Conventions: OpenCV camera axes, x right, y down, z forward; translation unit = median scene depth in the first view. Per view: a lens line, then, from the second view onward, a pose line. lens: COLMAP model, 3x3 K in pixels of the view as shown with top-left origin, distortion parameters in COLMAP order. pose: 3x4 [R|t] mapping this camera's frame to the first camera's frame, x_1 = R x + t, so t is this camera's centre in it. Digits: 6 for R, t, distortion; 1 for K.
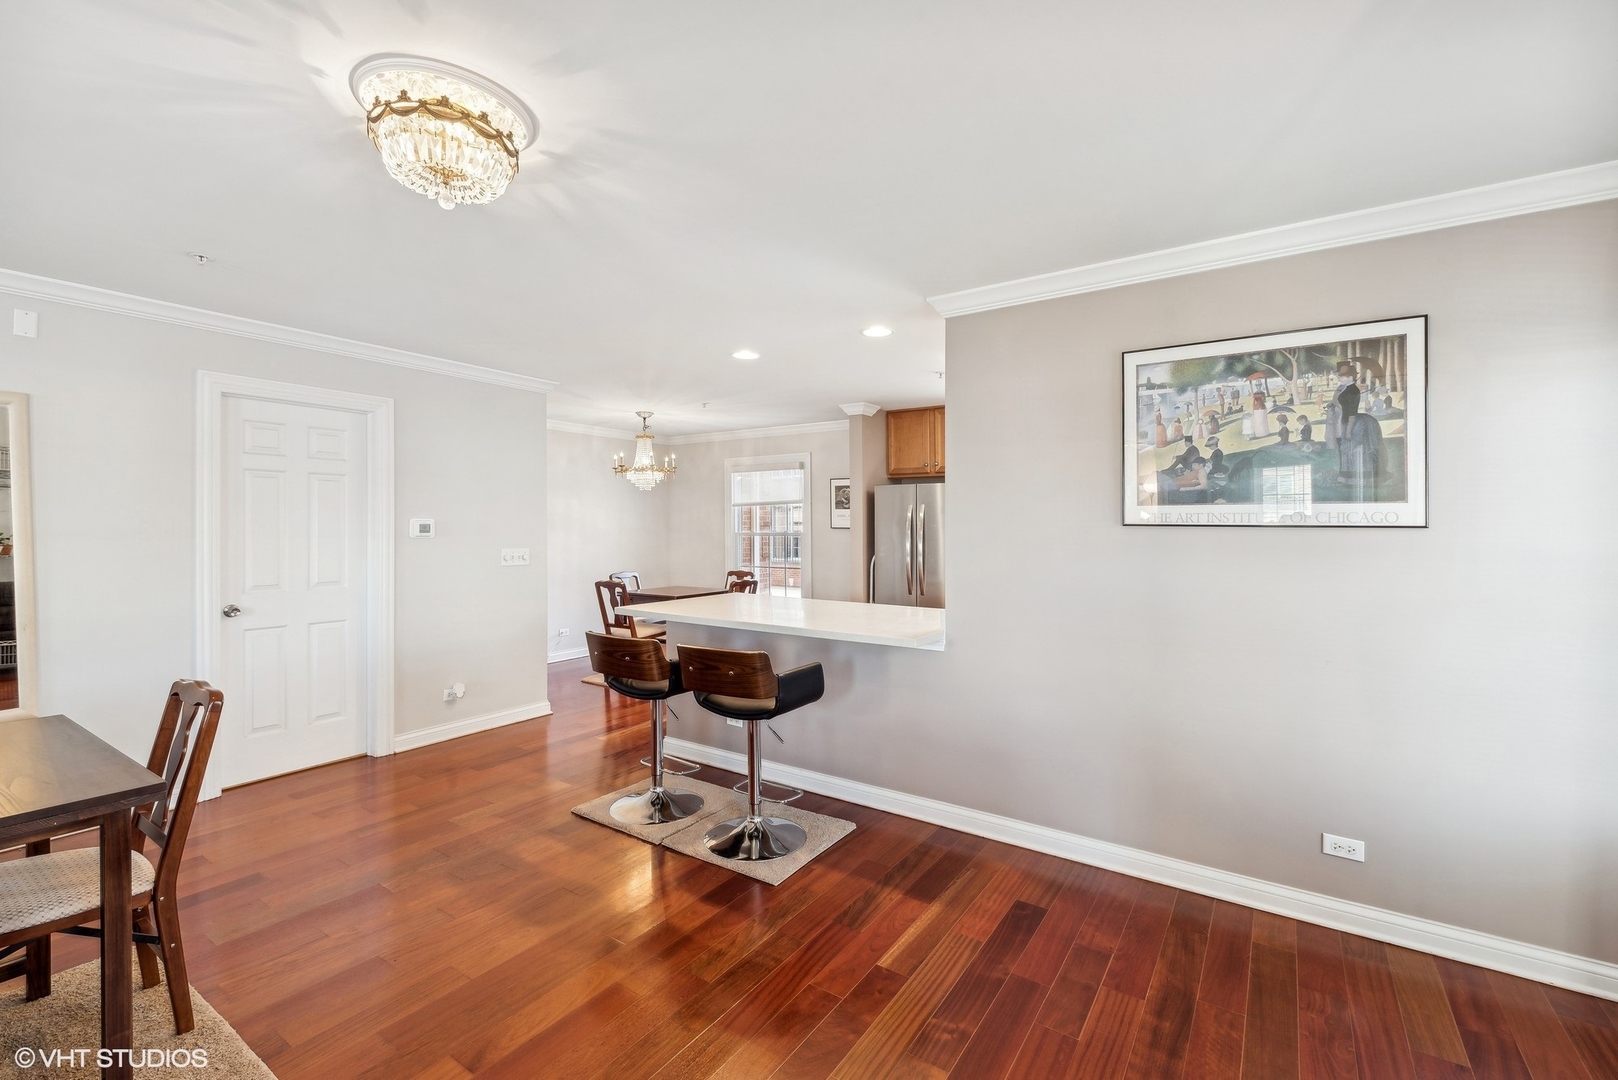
lens RADIAL K [[693.8, 0, 813.2], [0, 693.8, 533.2], [0, 0, 1]] dist [0.002954, 0.000076]
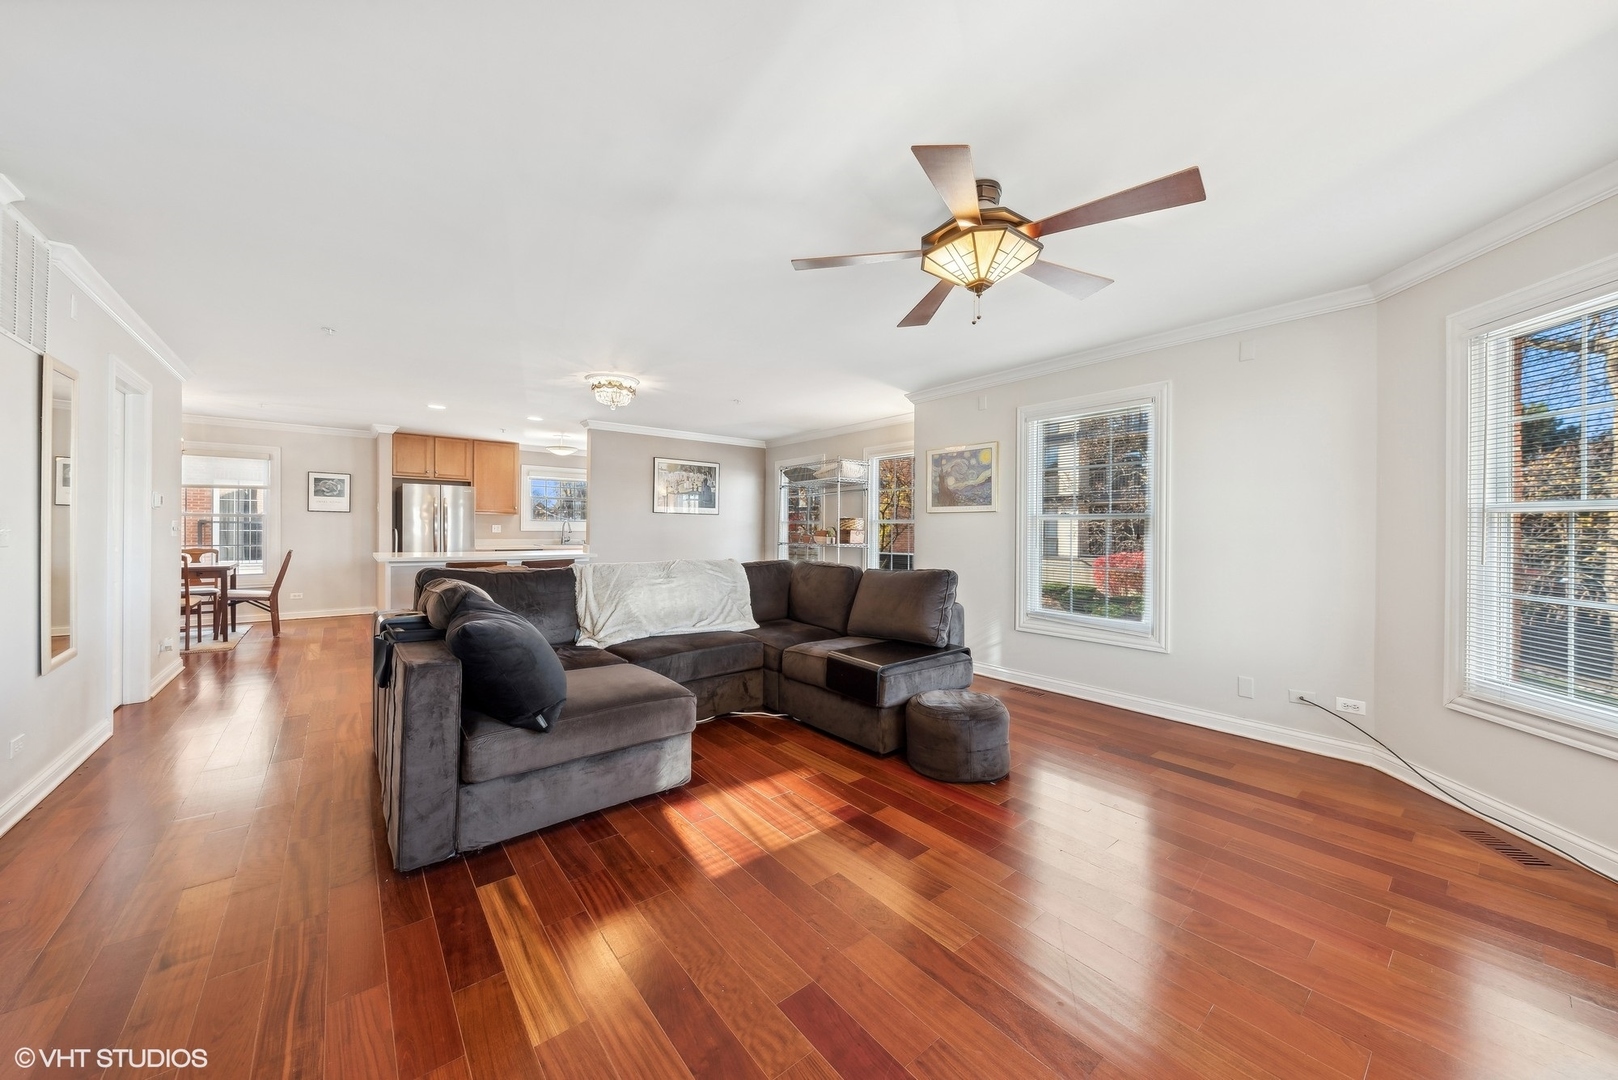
lens RADIAL K [[561.4, 0, 821.1], [0, 561.4, 534.3], [0, 0, 1]] dist [0.000231, -0.000082]
pose [[0.292936, -0.007811, 0.956100, -0.762655], [-0.001282, 0.999963, 0.008562, 0.028175], [-0.956131, -0.003734, 0.292915, -0.202554]]
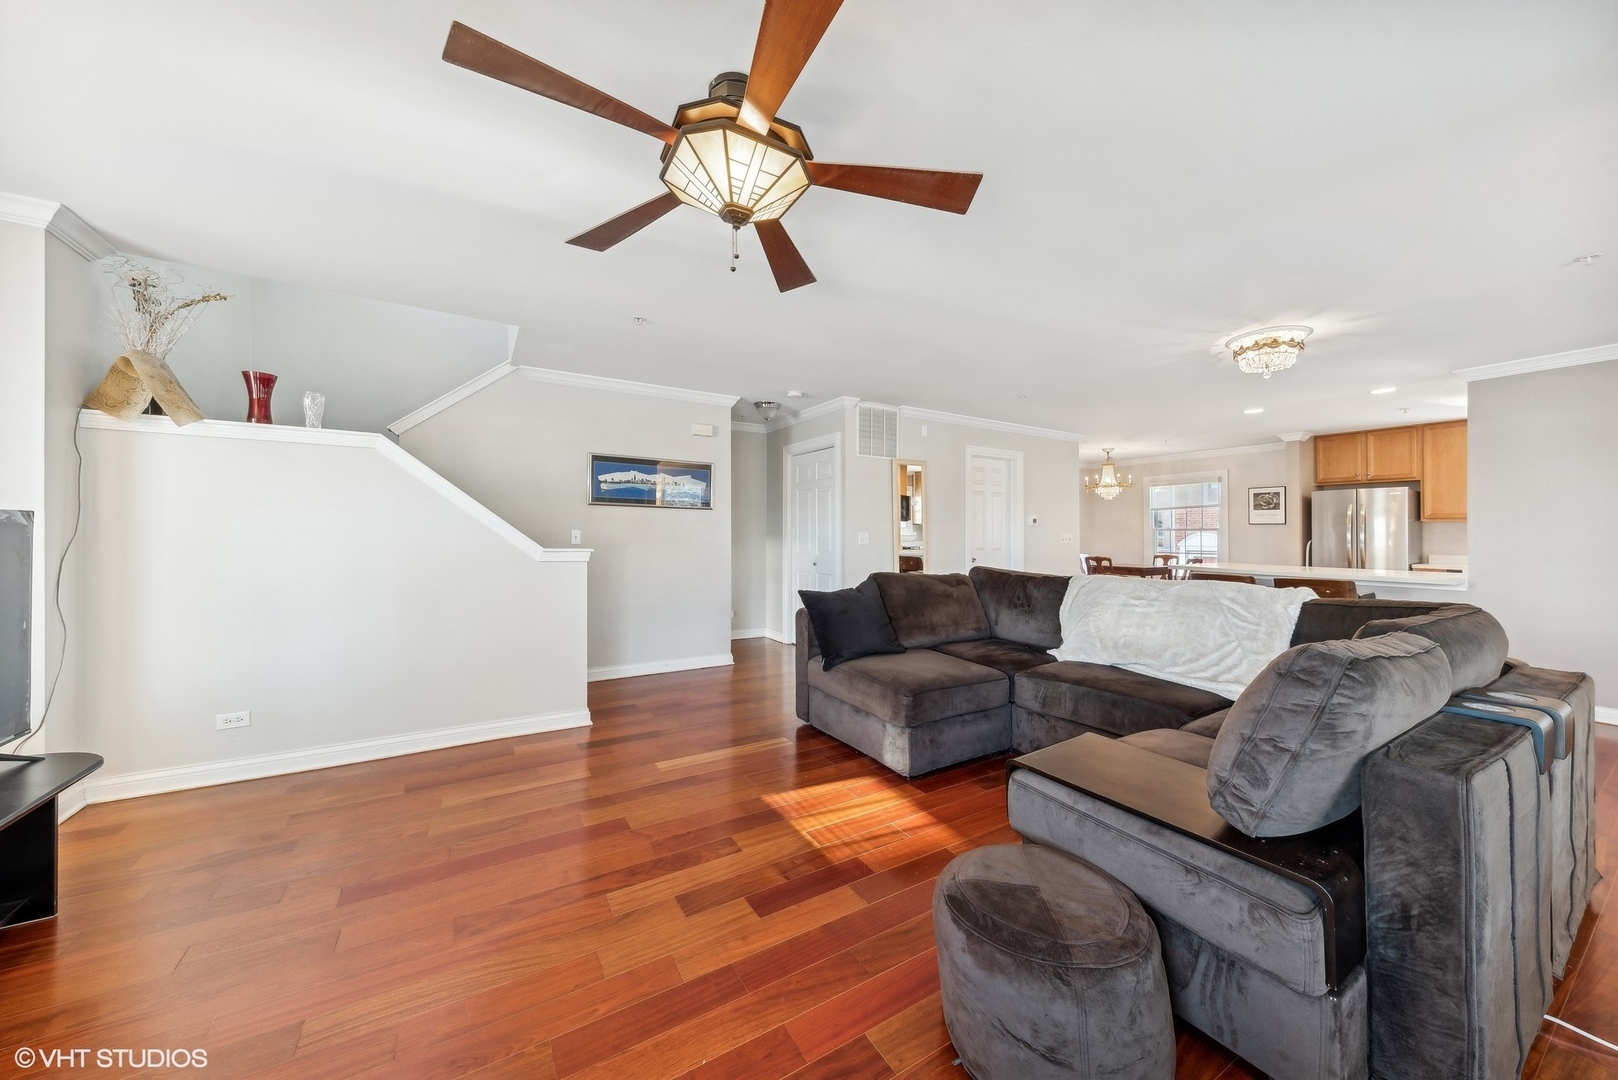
lens RADIAL K [[561.4, 0, 818.7], [0, 561.4, 527.8], [0, 0, 1]] dist [0.000231, -0.000082]
pose [[0.905183, -0.004659, -0.424996, -0.306851], [-0.005284, 0.999739, -0.022214, 0.032076], [0.424989, 0.022353, 0.904922, -0.399193]]
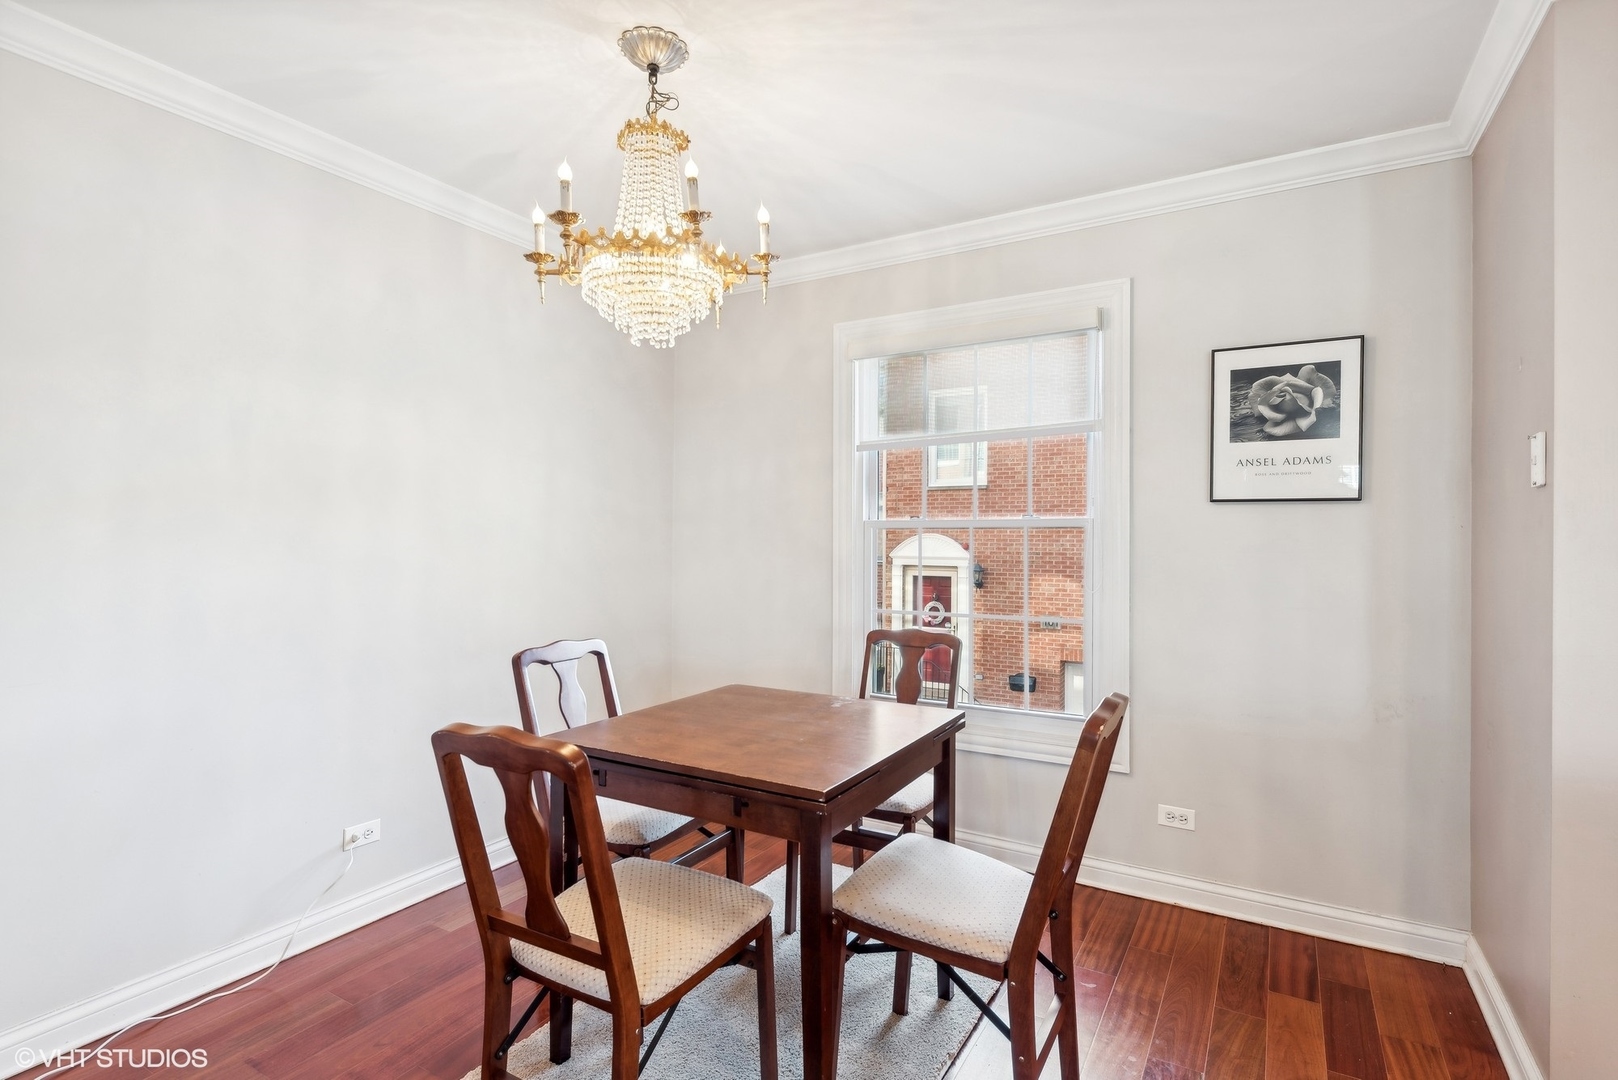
lens RADIAL K [[789.8, 0, 807.1], [0, 789.8, 536.0], [0, 0, 1]] dist [-0.000315, -0.001013]
pose [[0.998346, 0.000967, 0.057475, -0.210300], [-0.000196, 0.999910, -0.013431, 0.015557], [-0.057483, 0.013398, 0.998257, 0.731274]]
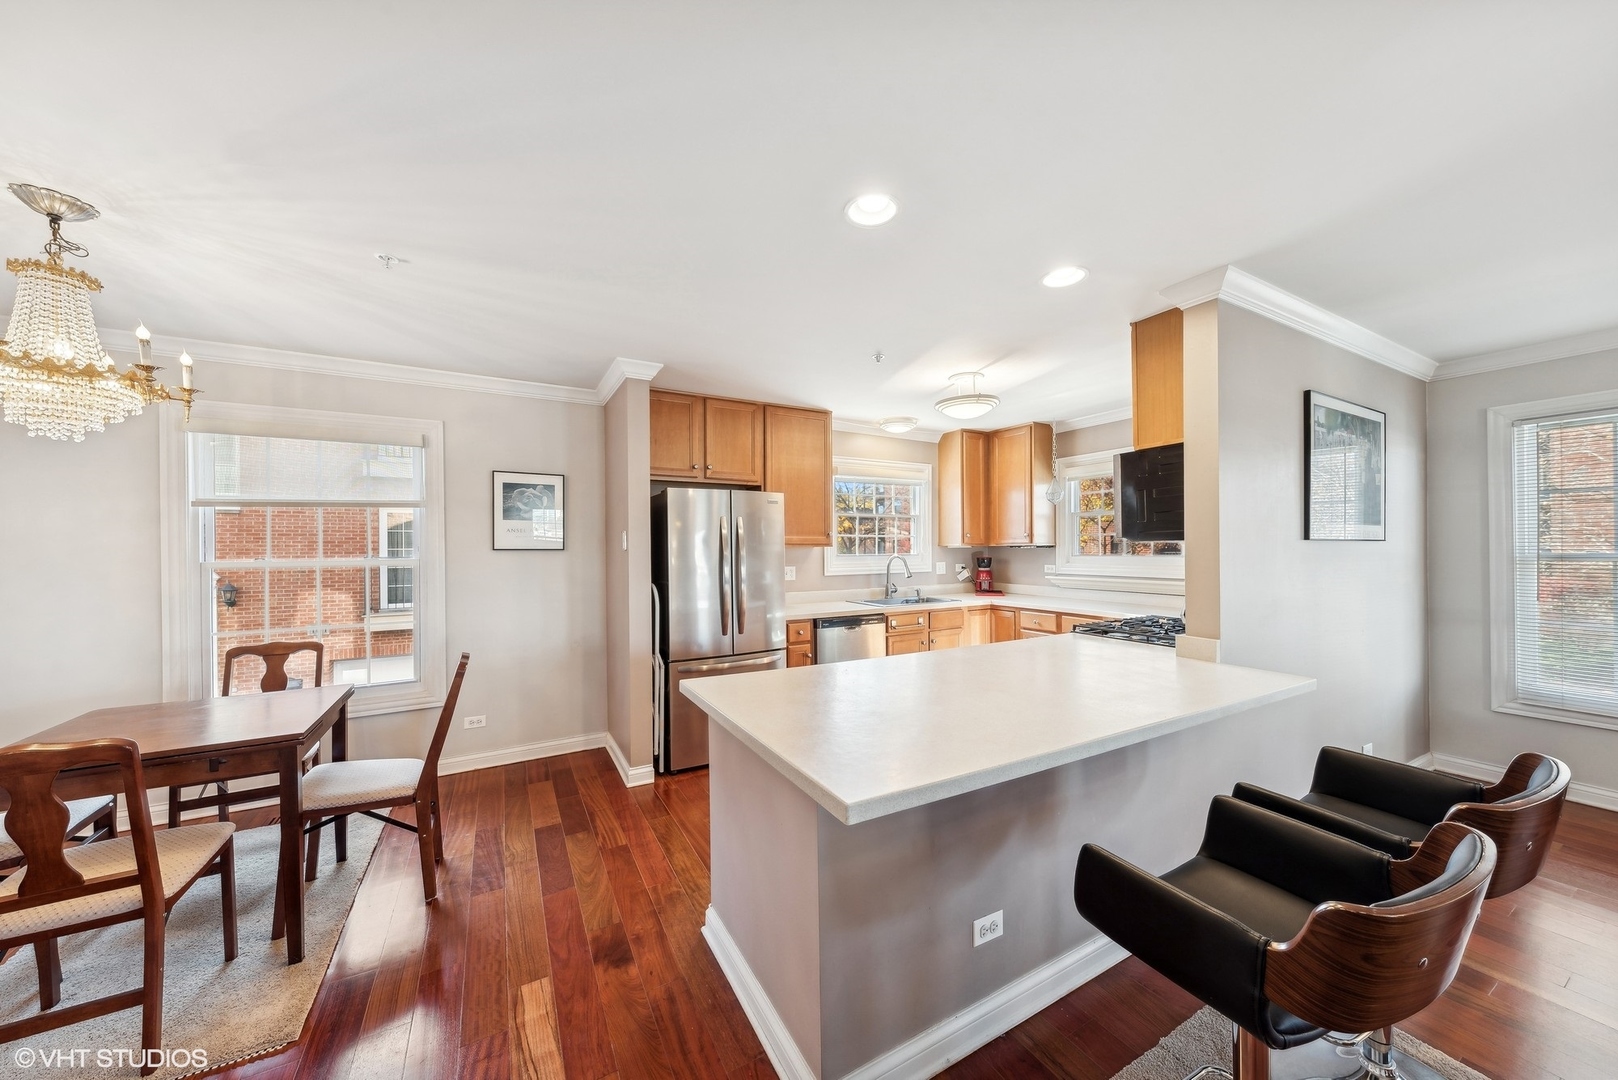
lens RADIAL K [[561.4, 0, 825.1], [0, 561.4, 547.6], [0, 0, 1]] dist [0.000231, -0.000082]
pose [[0.434101, -0.006800, 0.900839, -0.337614], [0.021039, 0.999775, -0.002592, -0.002537], [-0.900619, 0.020077, 0.434147, 0.588193]]
